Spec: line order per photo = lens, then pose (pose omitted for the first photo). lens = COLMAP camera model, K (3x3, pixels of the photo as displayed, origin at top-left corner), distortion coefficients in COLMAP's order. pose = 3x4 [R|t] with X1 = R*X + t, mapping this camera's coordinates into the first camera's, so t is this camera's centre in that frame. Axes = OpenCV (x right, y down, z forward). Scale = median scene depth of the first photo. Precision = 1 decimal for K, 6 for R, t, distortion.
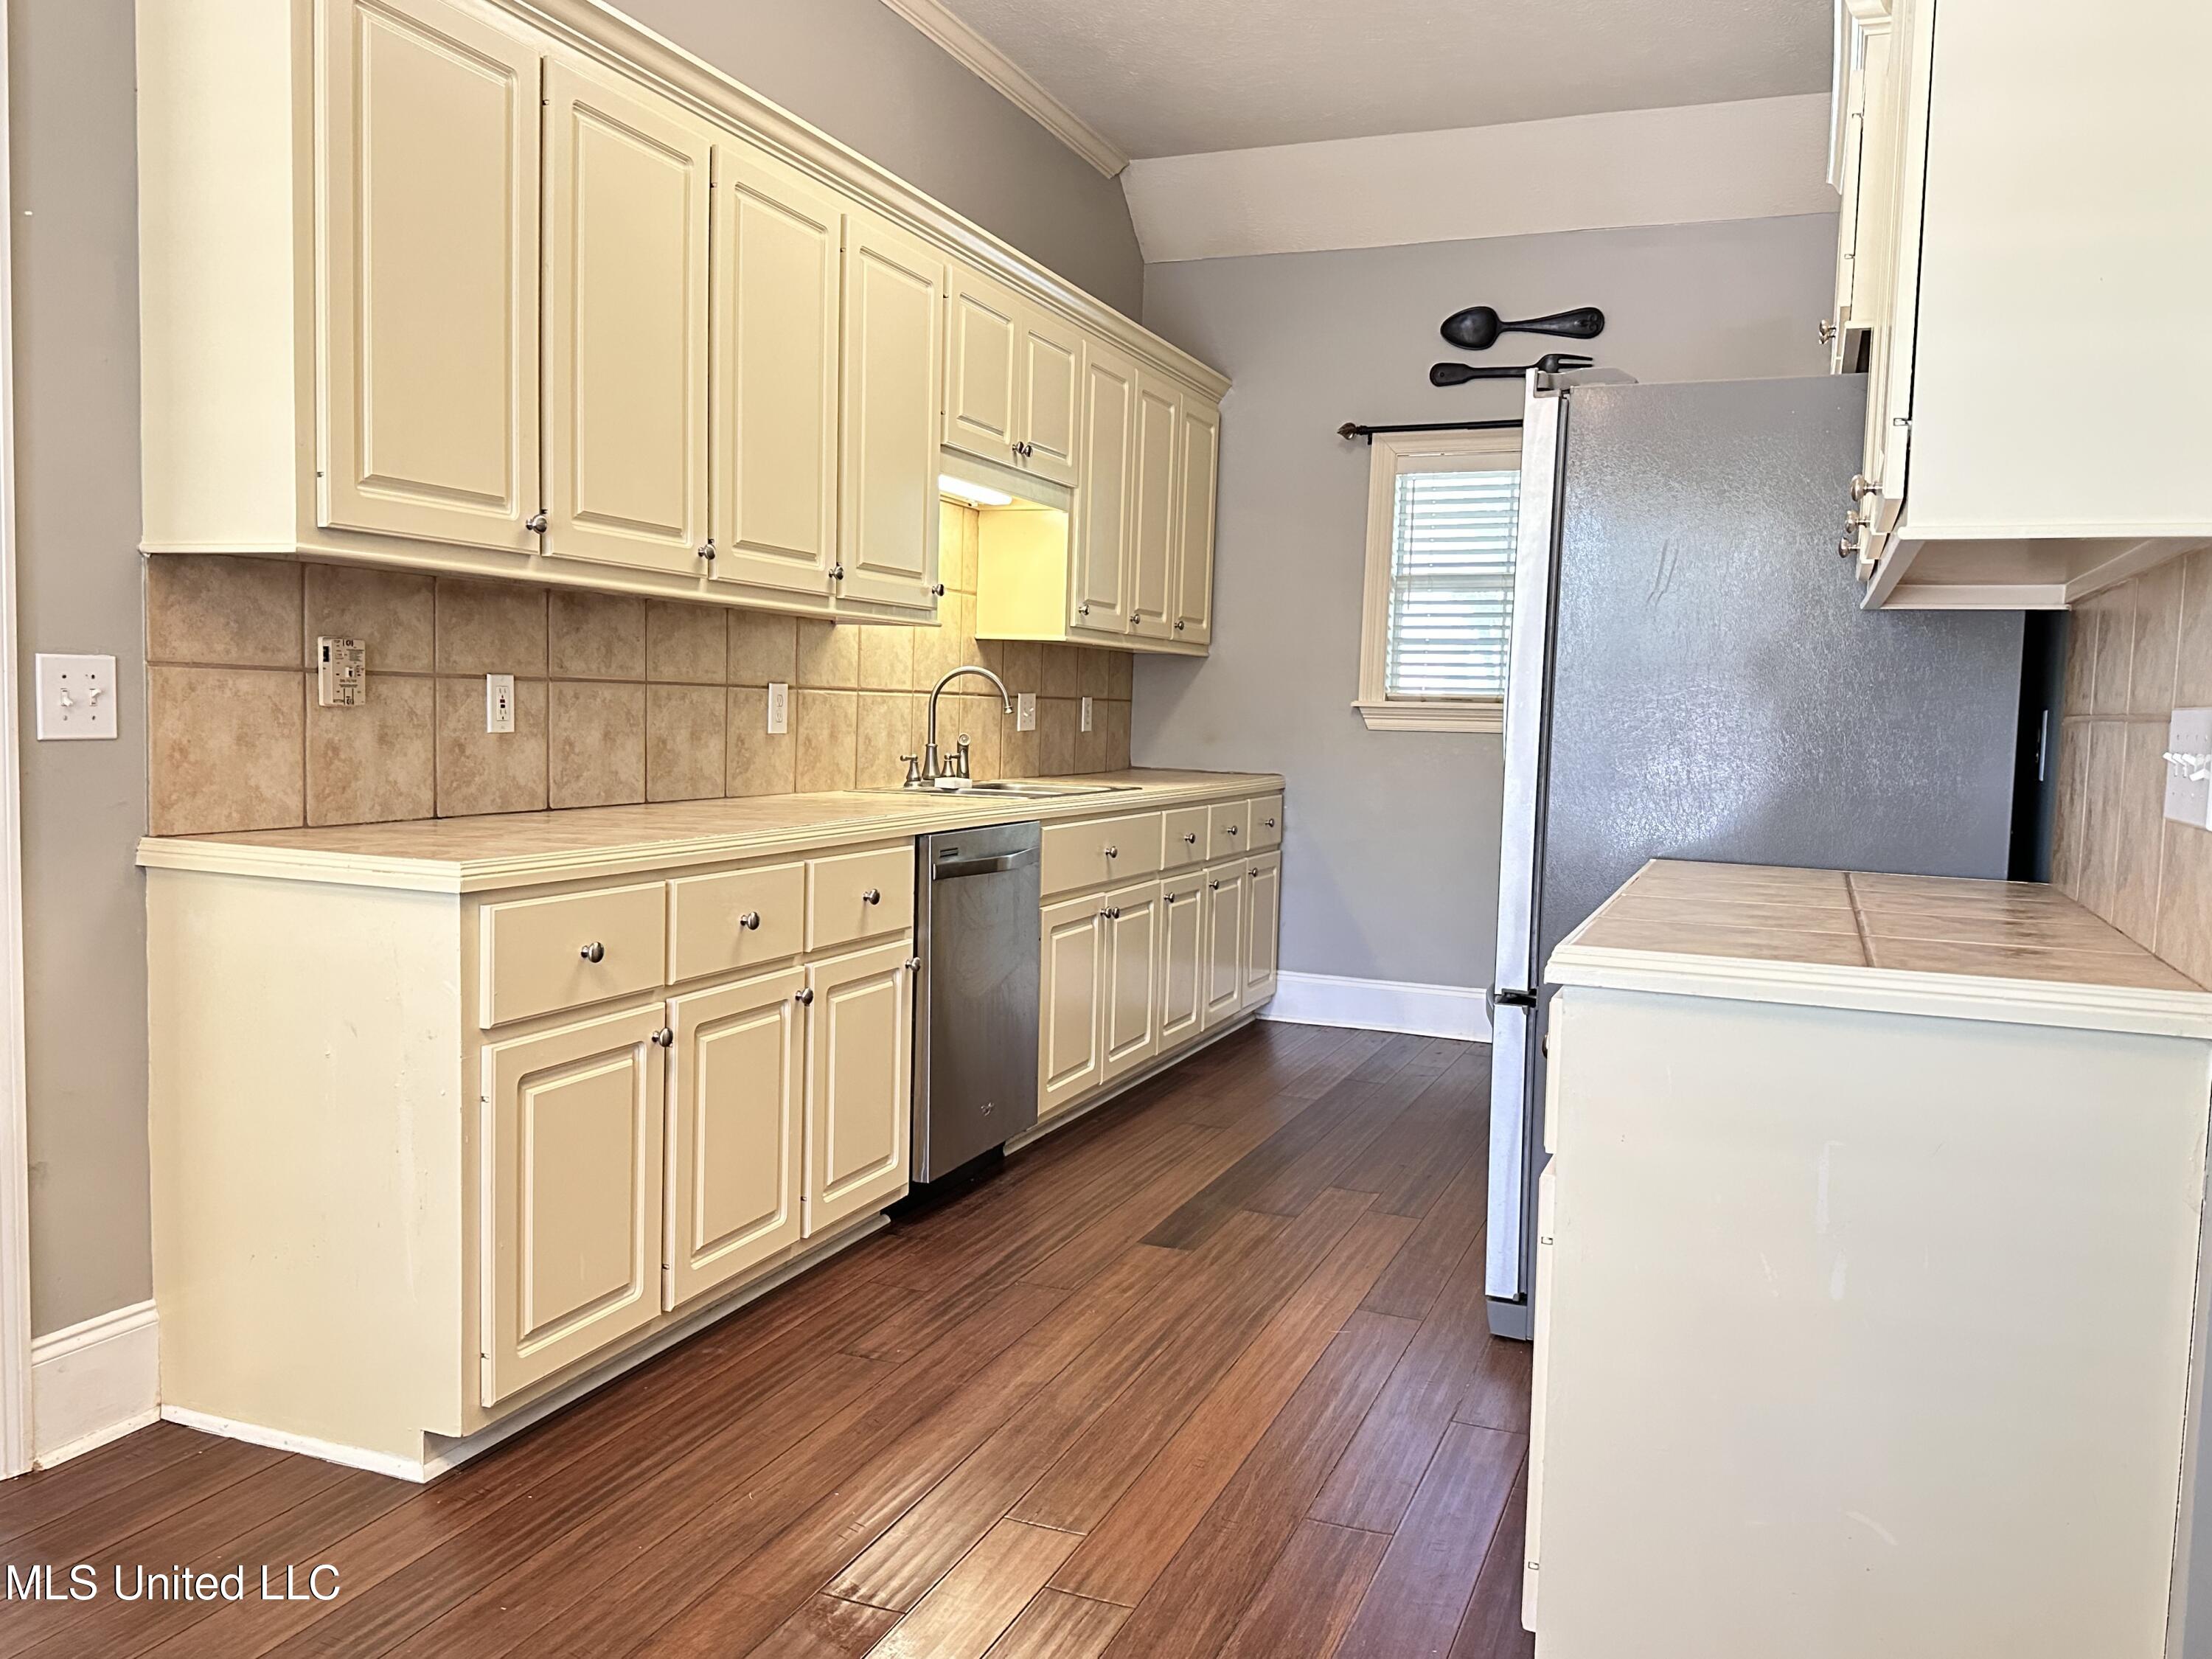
lens RADIAL K [[1722.1, 0, 1112.0], [0, 1722.1, 850.9], [0, 0, 1]] dist [0.060192, -0.077981]
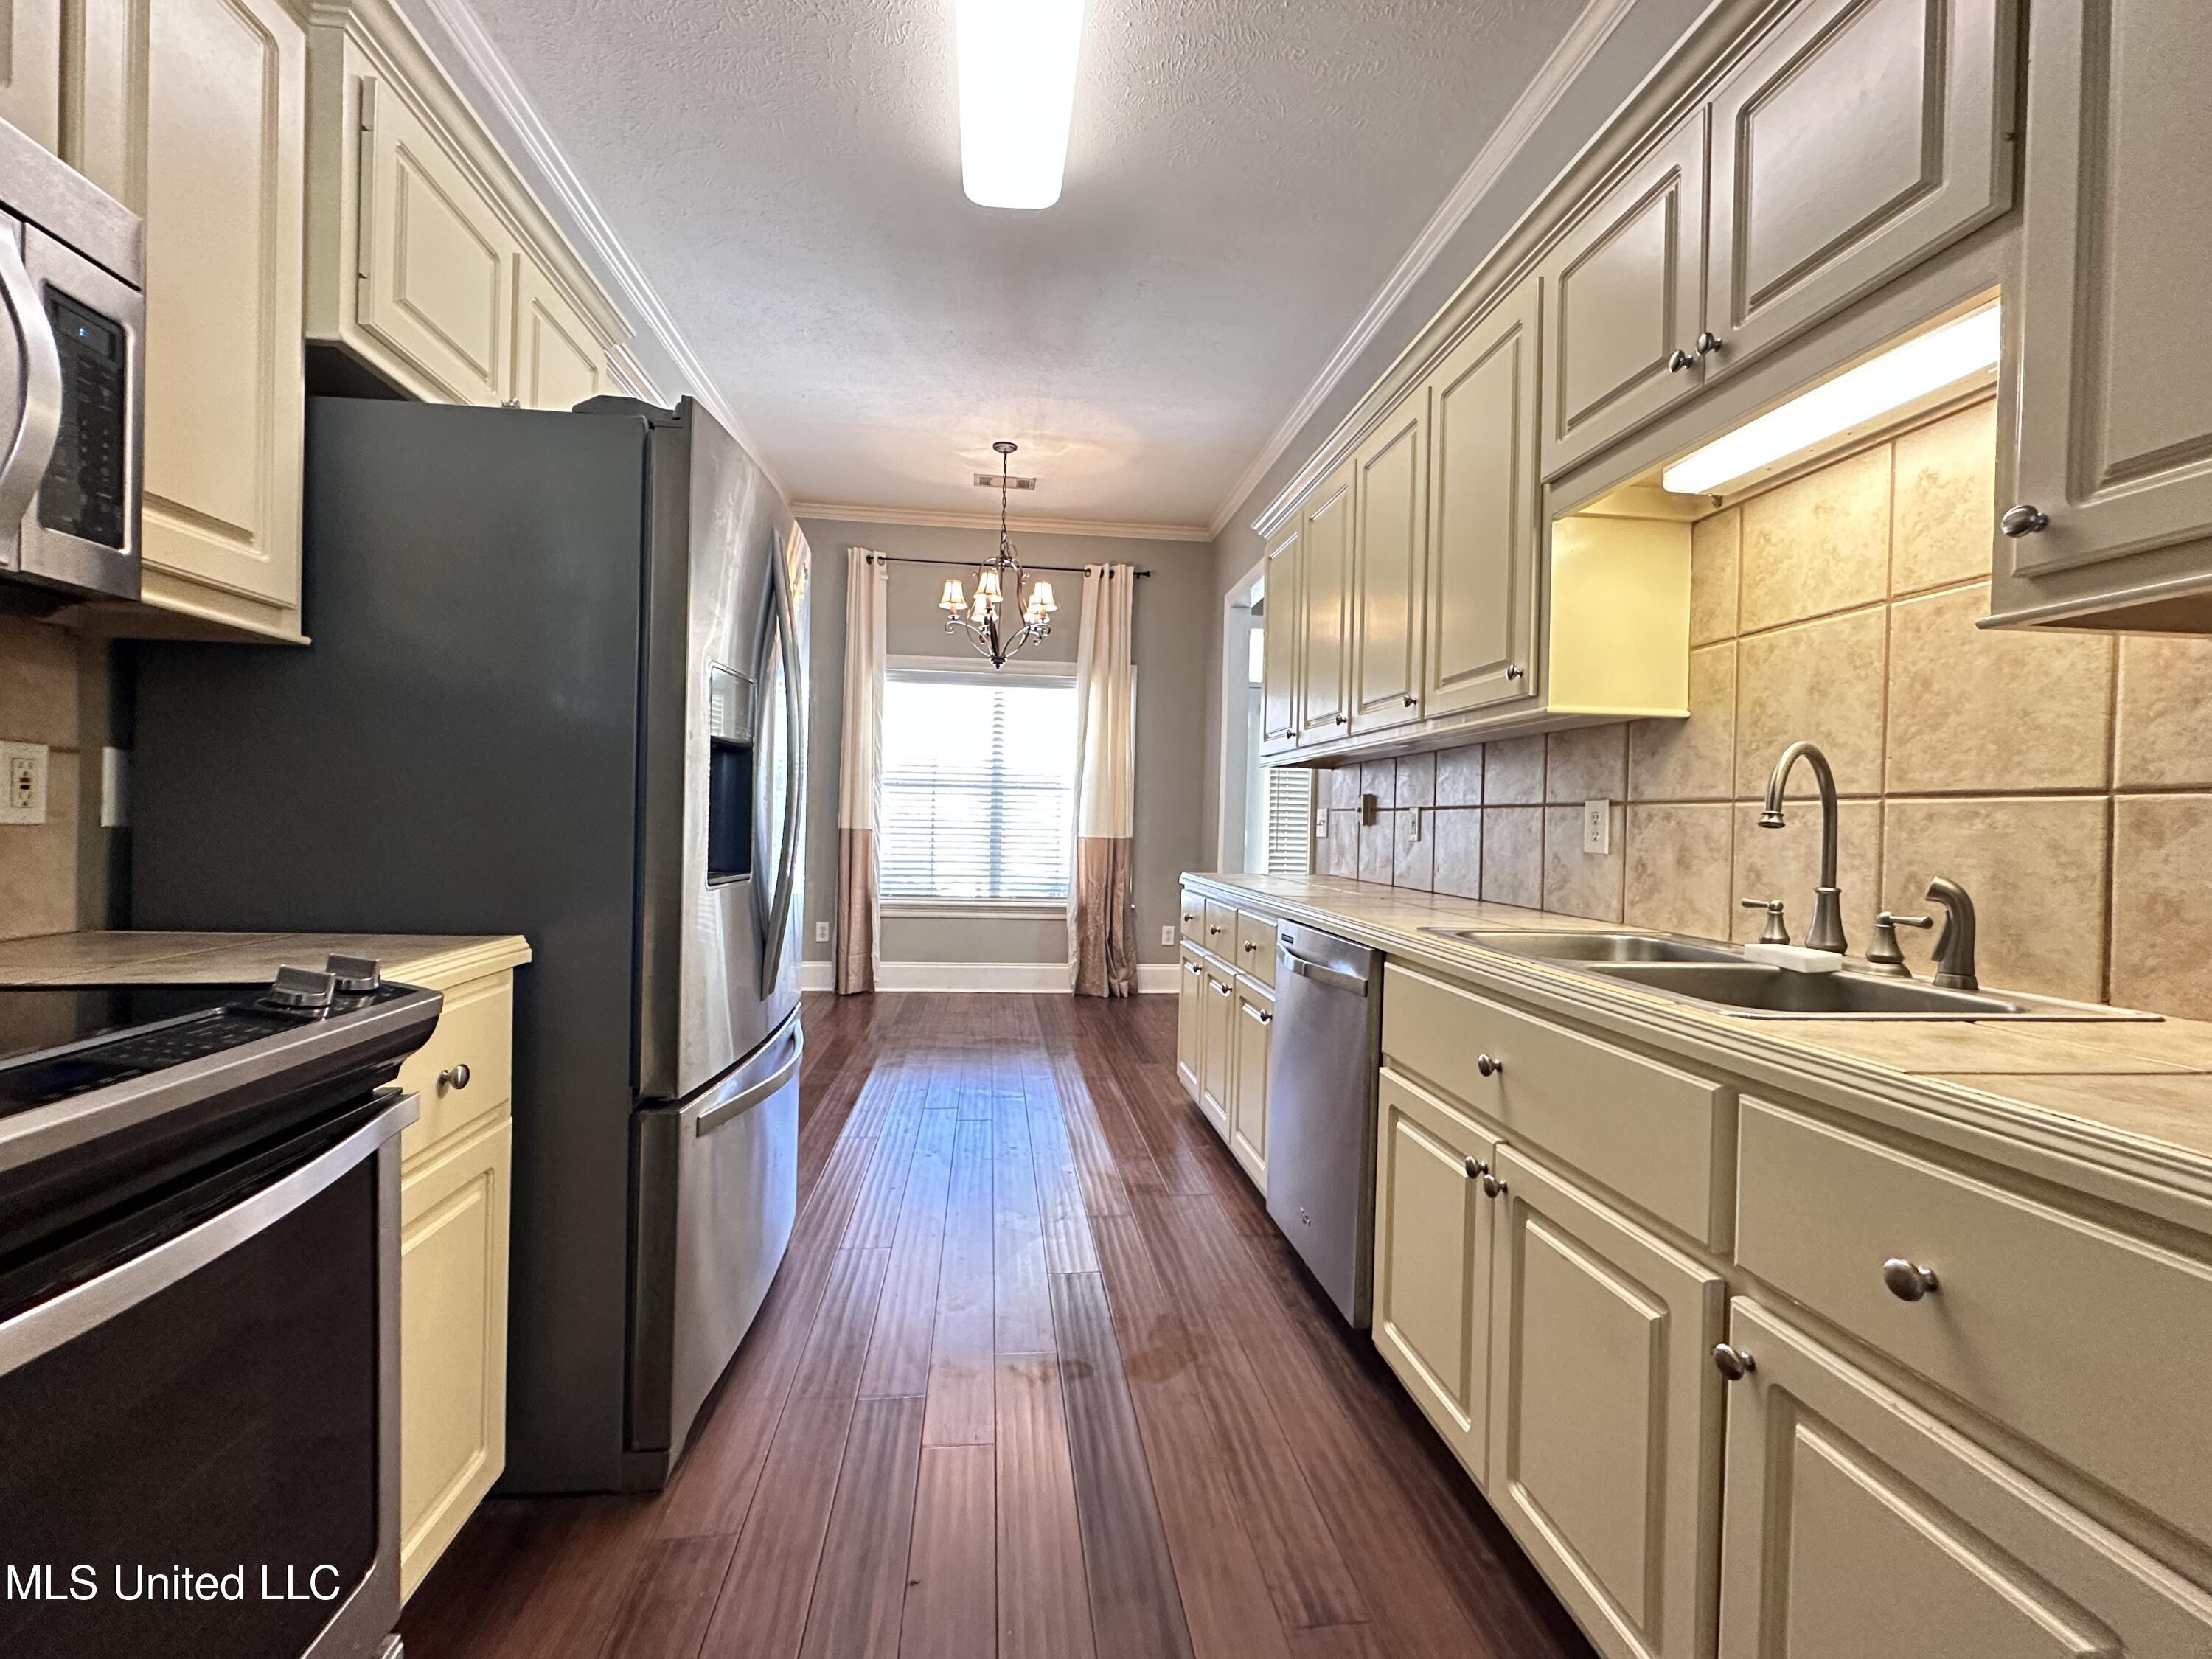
lens RADIAL K [[961.3, 0, 1105.2], [0, 961.3, 830.2], [0, 0, 1]] dist [-0.003873, 0.000157]
pose [[-0.879825, -0.045123, -0.473151, 0.277015], [-0.088445, 0.993639, 0.069704, -0.091395], [0.466996, 0.103175, -0.878219, 1.305054]]
